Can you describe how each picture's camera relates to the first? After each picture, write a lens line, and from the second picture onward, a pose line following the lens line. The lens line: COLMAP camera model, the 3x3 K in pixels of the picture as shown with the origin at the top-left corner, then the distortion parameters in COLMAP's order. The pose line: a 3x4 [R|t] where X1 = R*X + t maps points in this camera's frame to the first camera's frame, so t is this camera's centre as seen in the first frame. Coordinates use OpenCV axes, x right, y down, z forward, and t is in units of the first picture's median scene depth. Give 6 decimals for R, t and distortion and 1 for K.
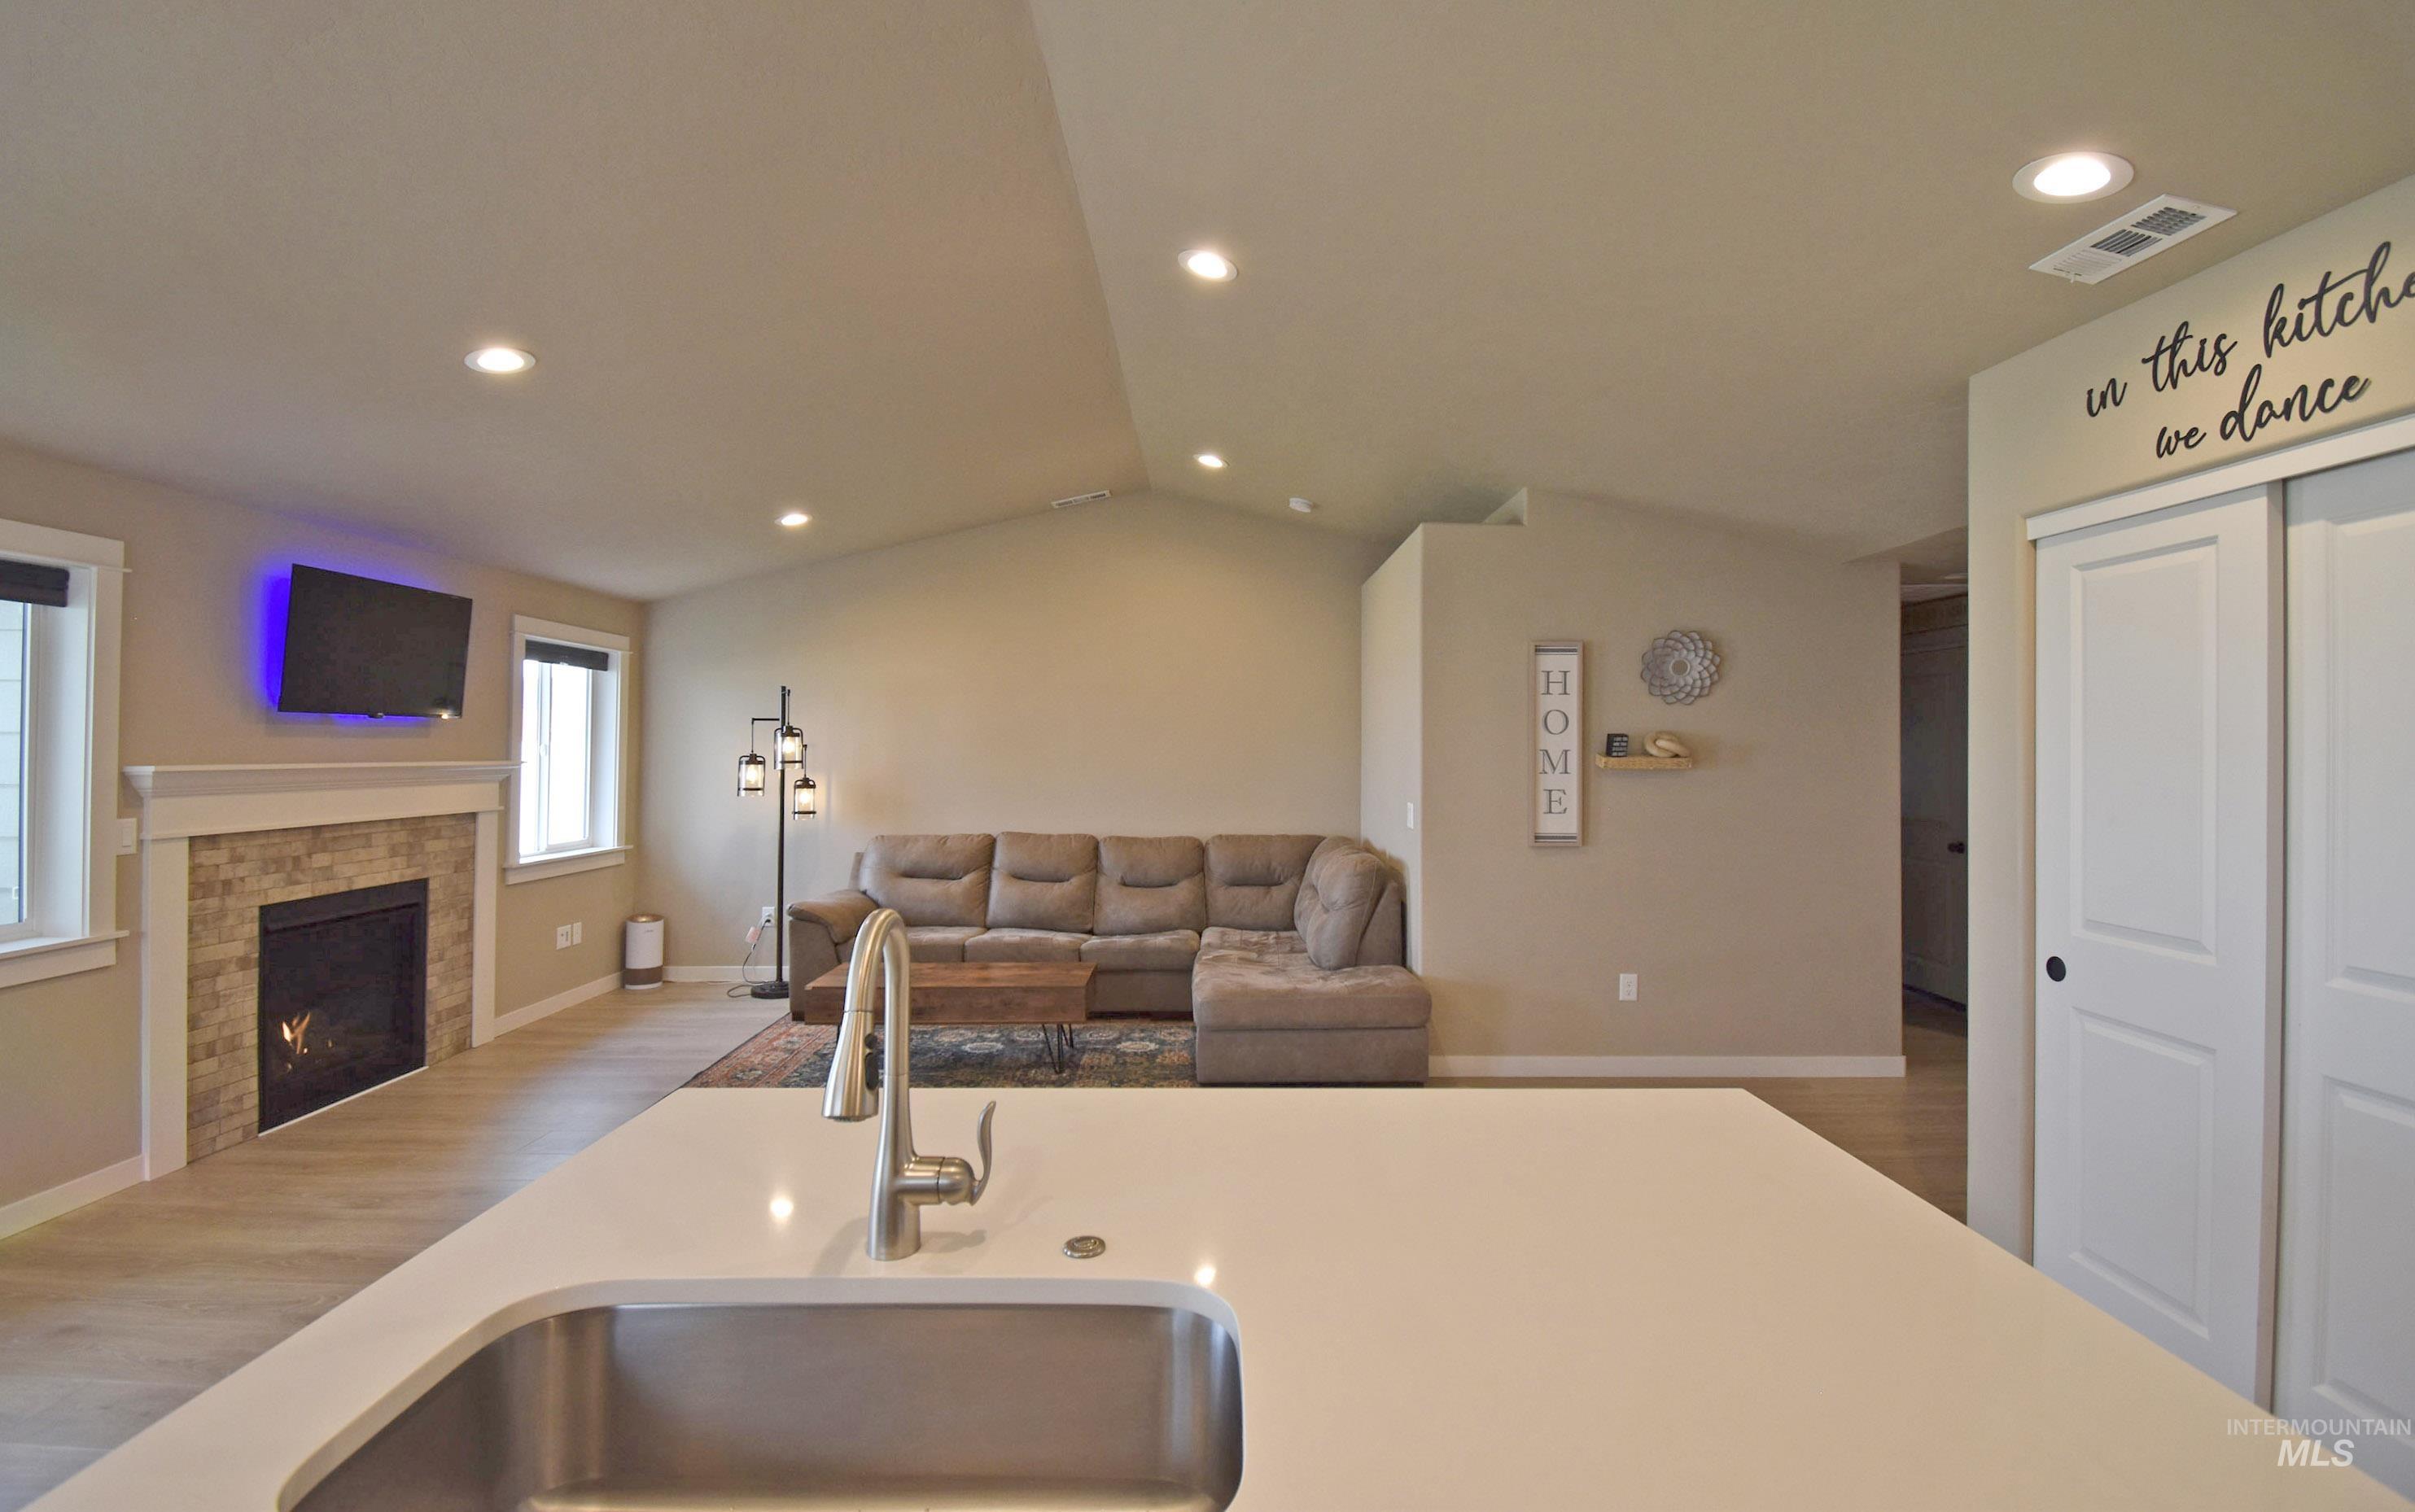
lens RADIAL K [[1043.0, 0, 1281.1], [0, 1043.0, 736.9], [0, 0, 1]] dist [-0.000734, -0.008200]
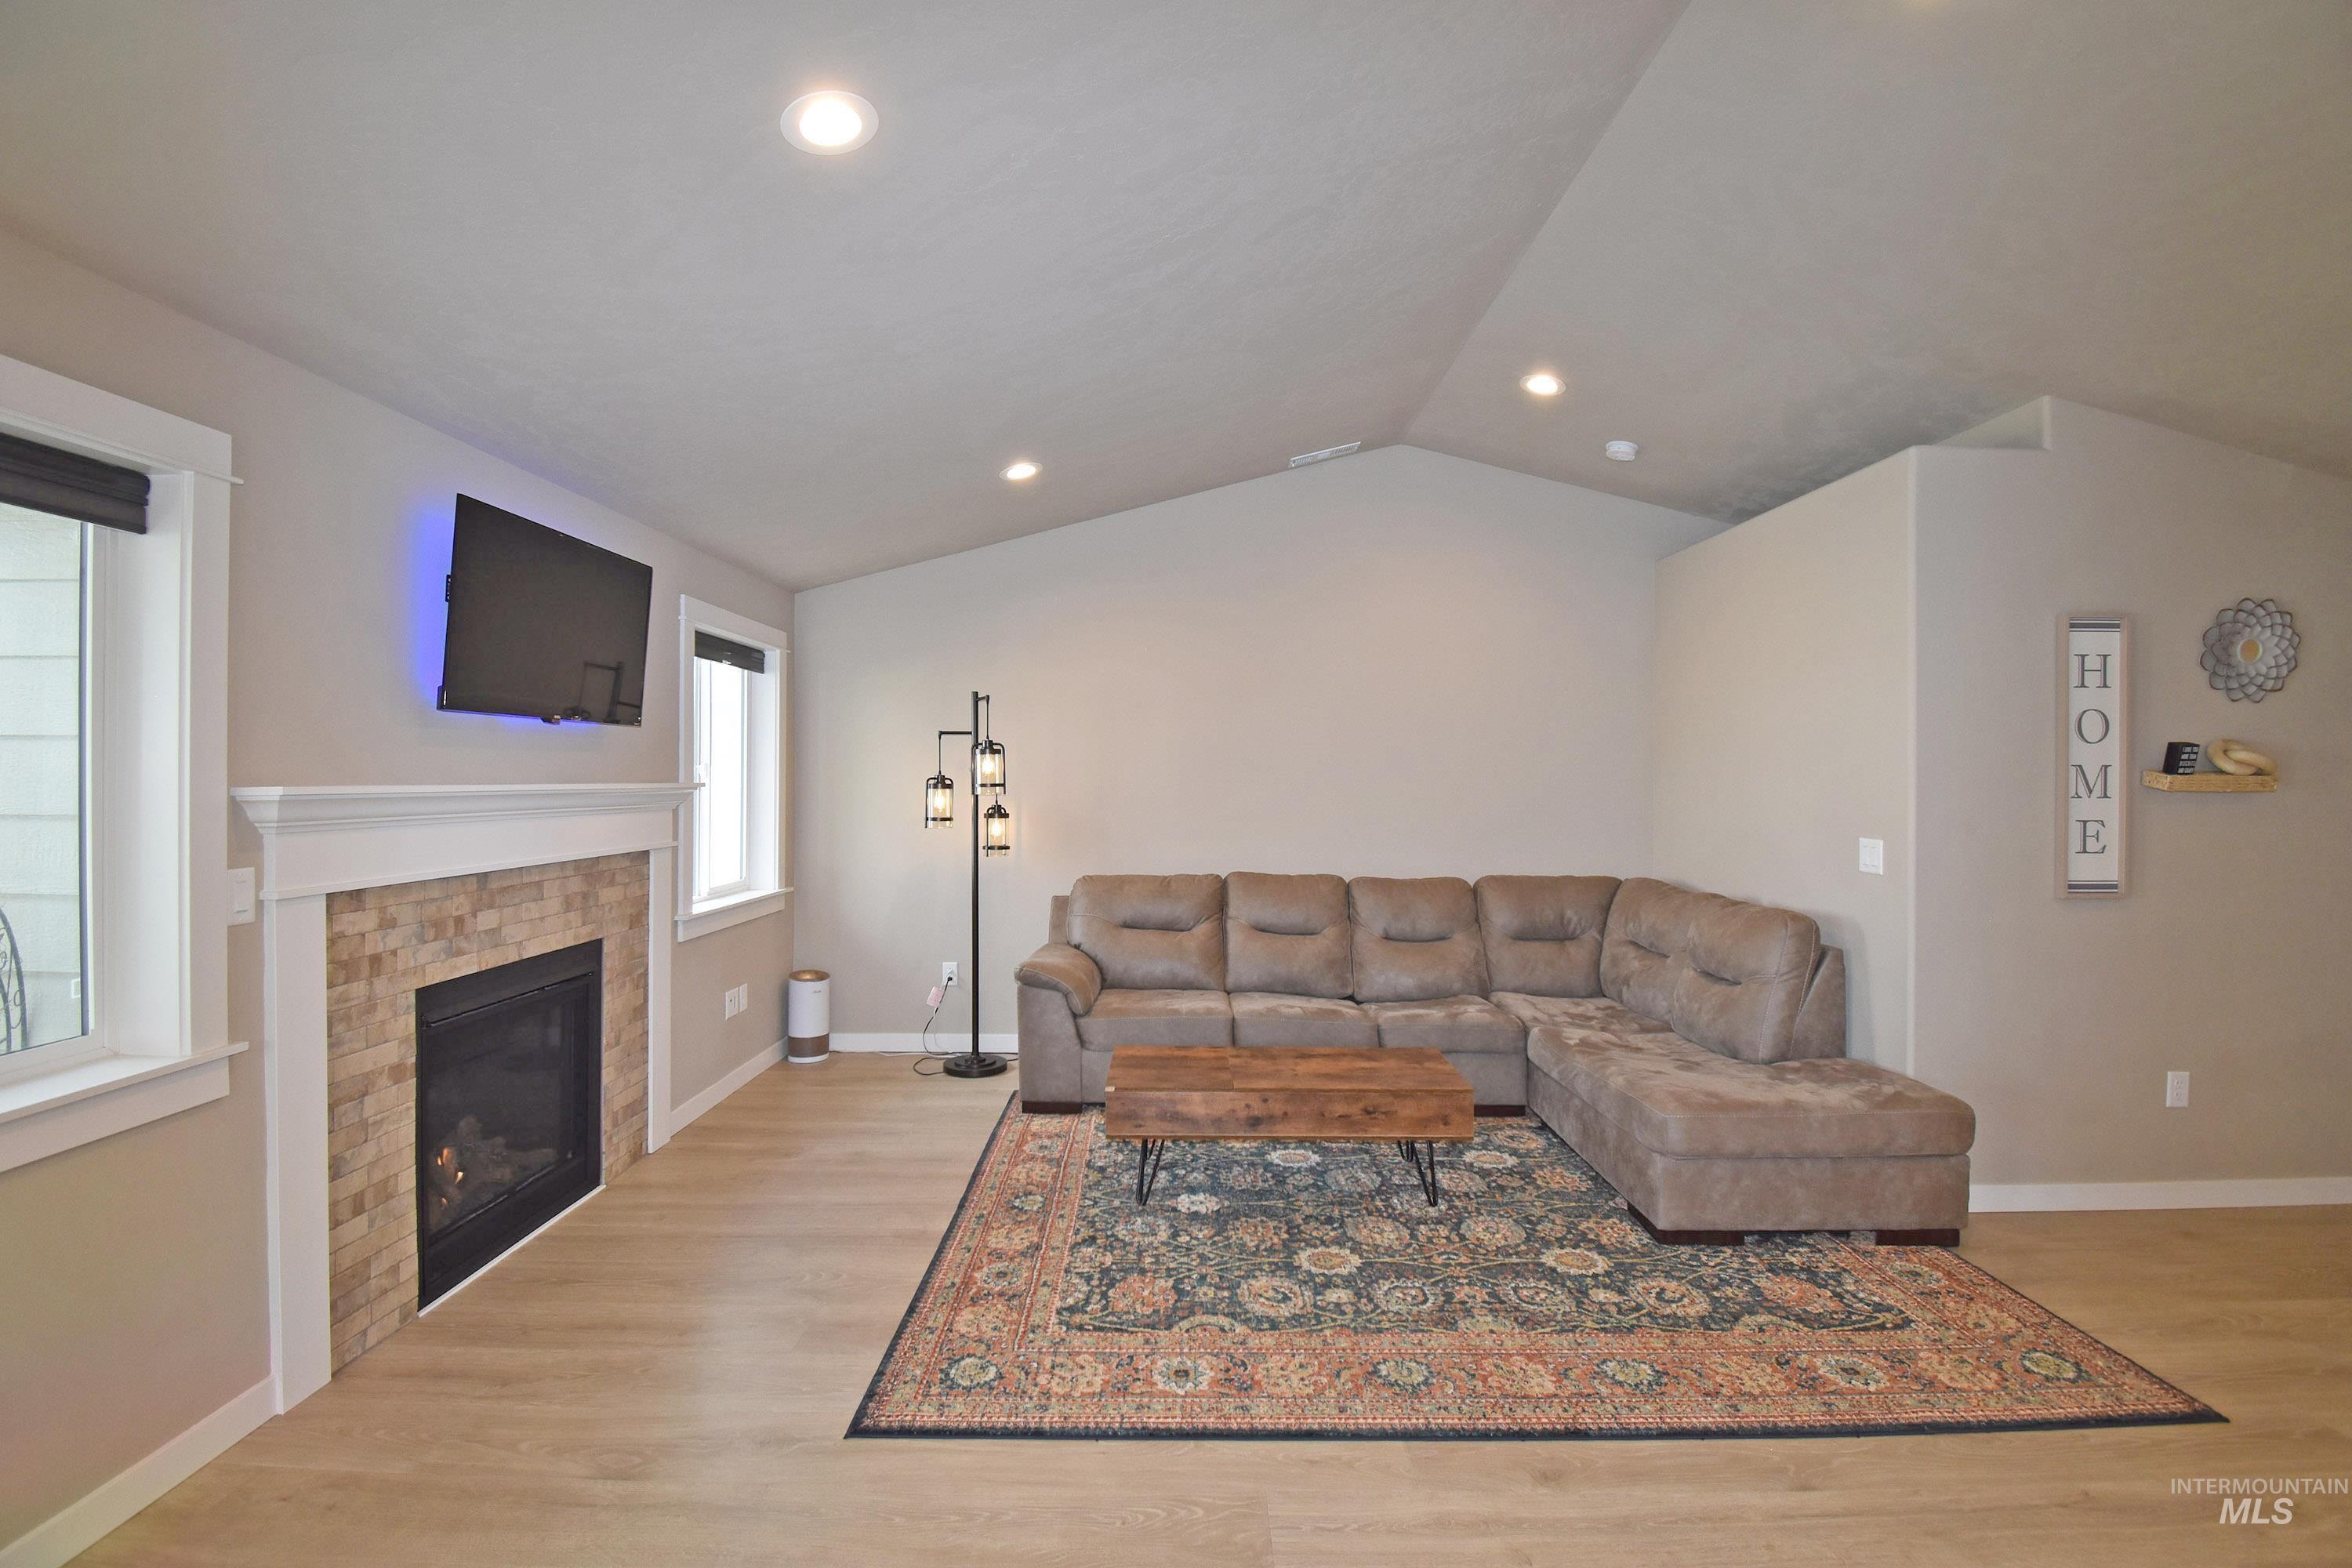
lens RADIAL K [[1056.2, 0, 1214.6], [0, 1056.2, 779.1], [0, 0, 1]] dist [-0.015762, -0.001093]
pose [[0.997576, -0.002211, -0.069557, -0.324719], [0.003228, 0.999890, 0.014511, 0.010902], [0.069517, -0.014700, 0.997472, 0.272132]]
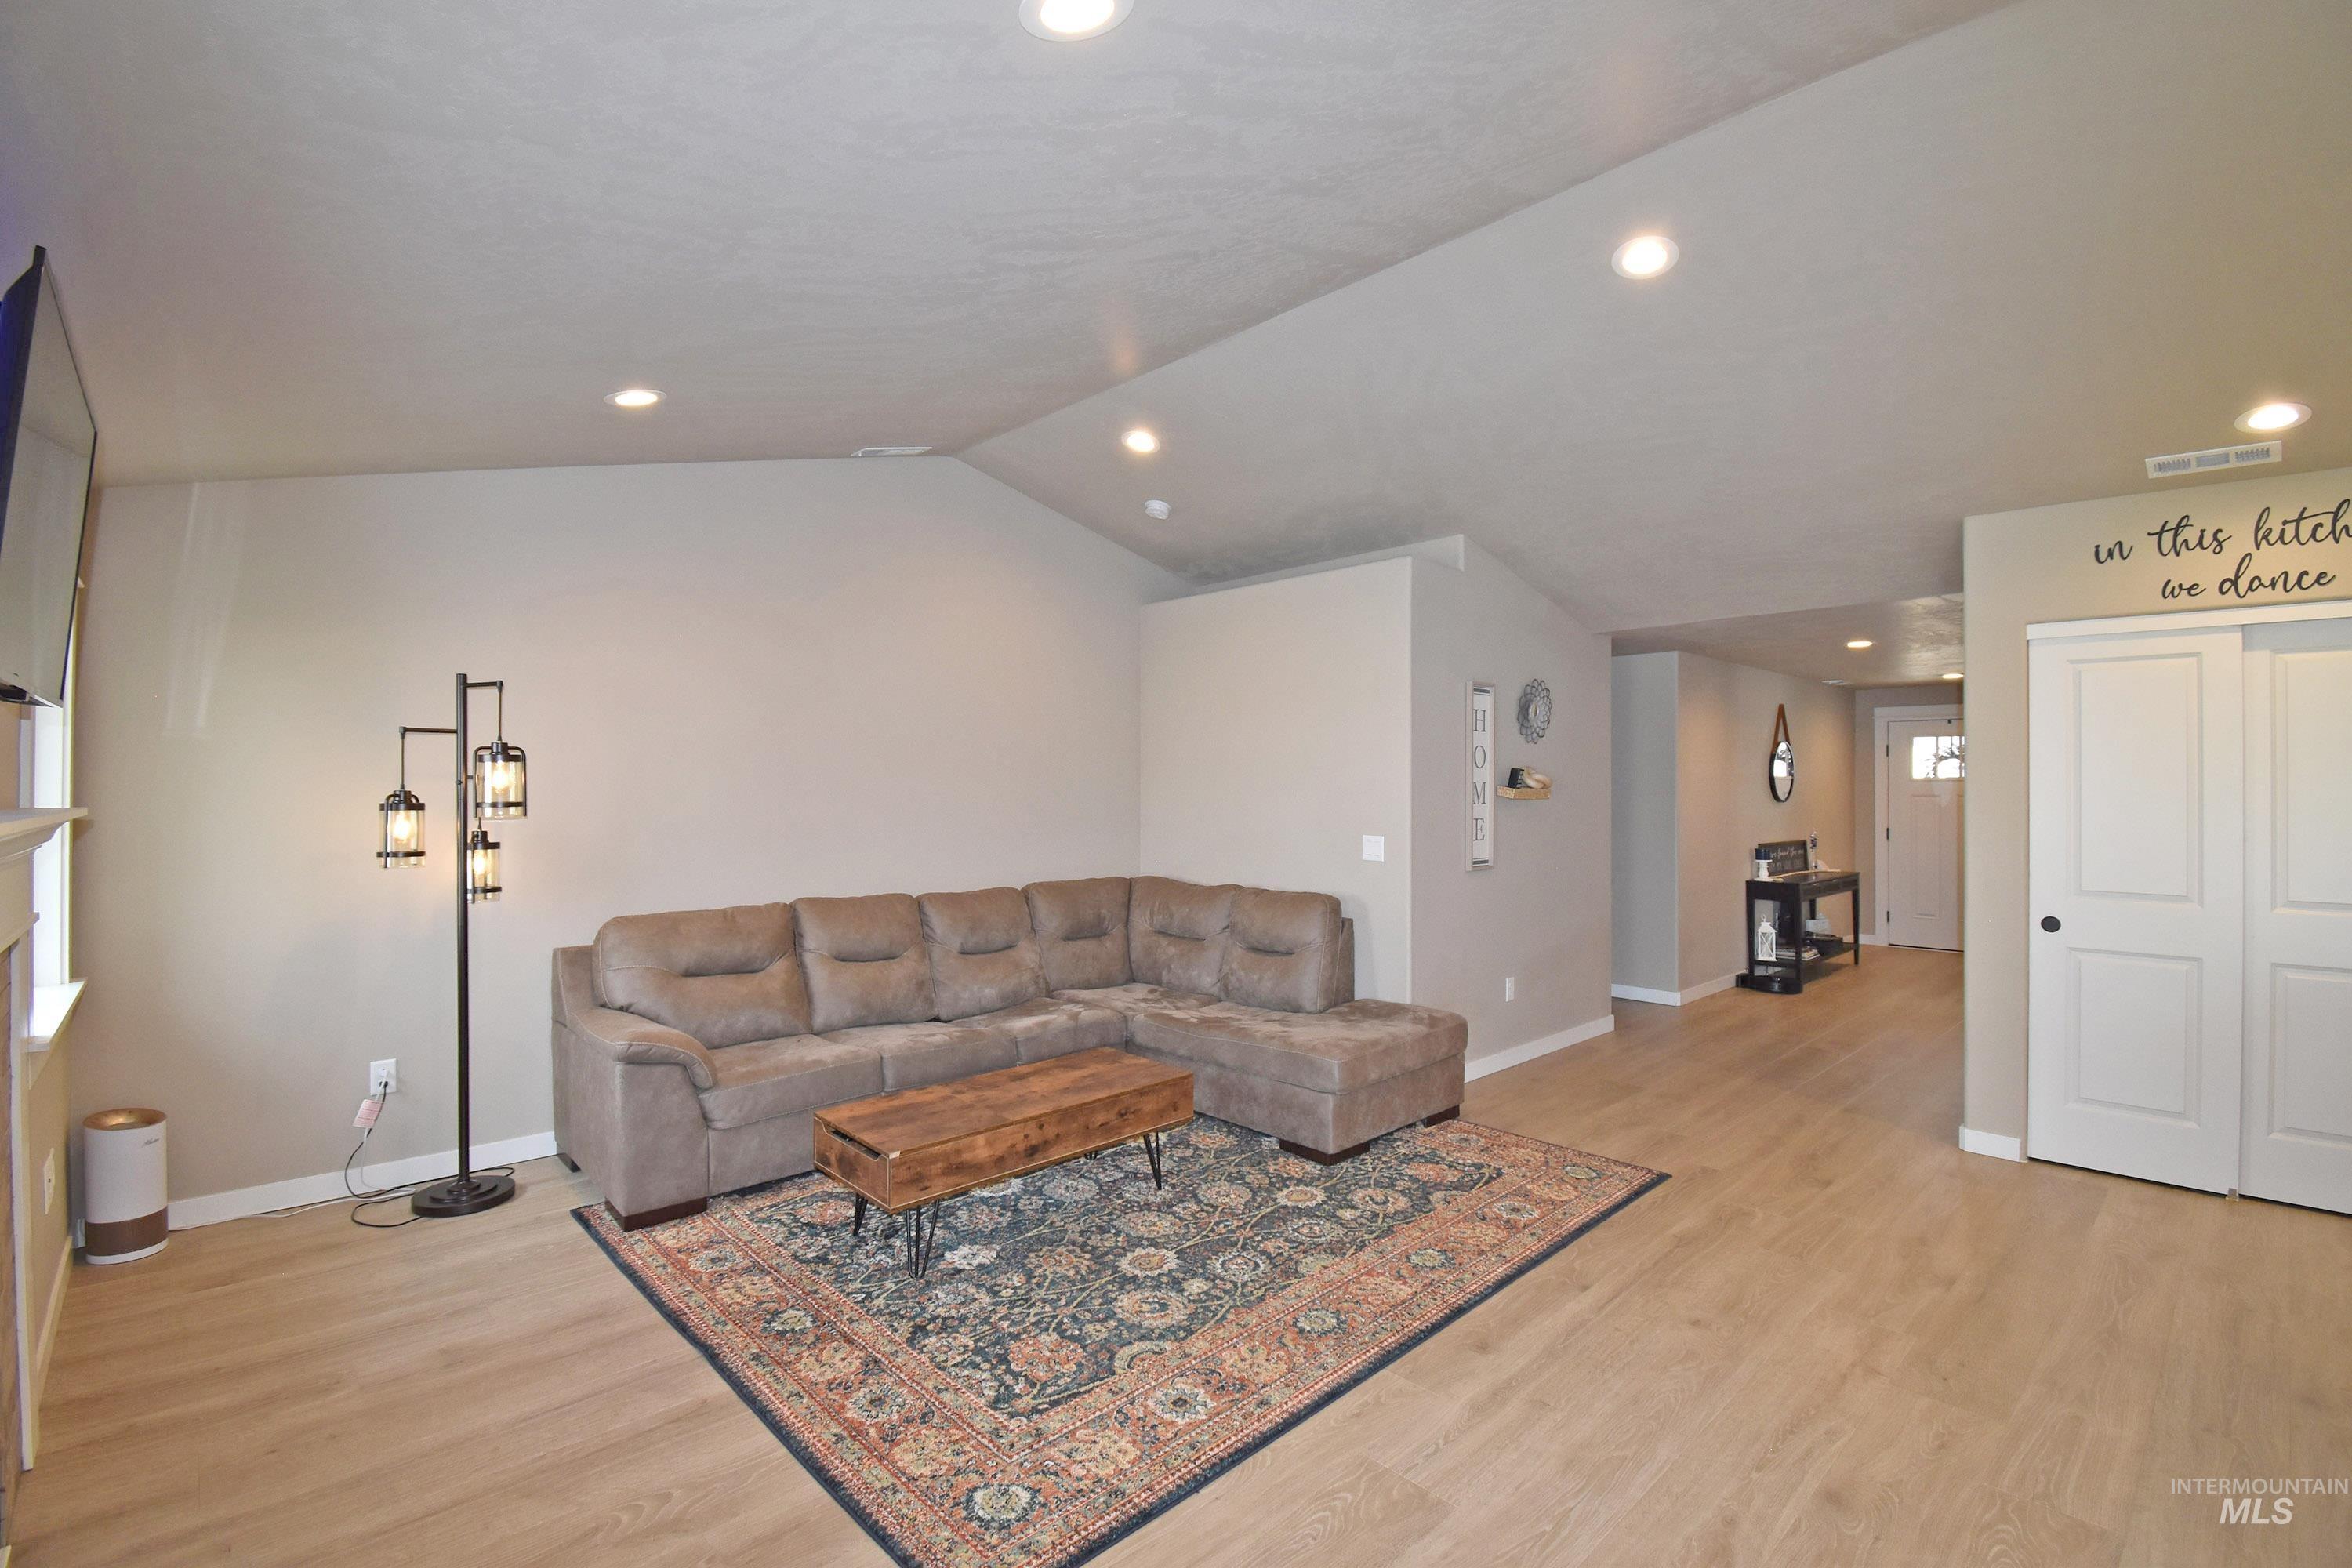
lens RADIAL K [[1031.2, 0, 1176.0], [0, 1031.2, 784.0], [0, 0, 1]] dist [0.016398, -0.025587]
pose [[0.766683, -0.001293, 0.642025, -0.756476], [-0.005680, 0.999945, 0.008796, 0.007249], [-0.642001, -0.010390, 0.766633, 0.424685]]
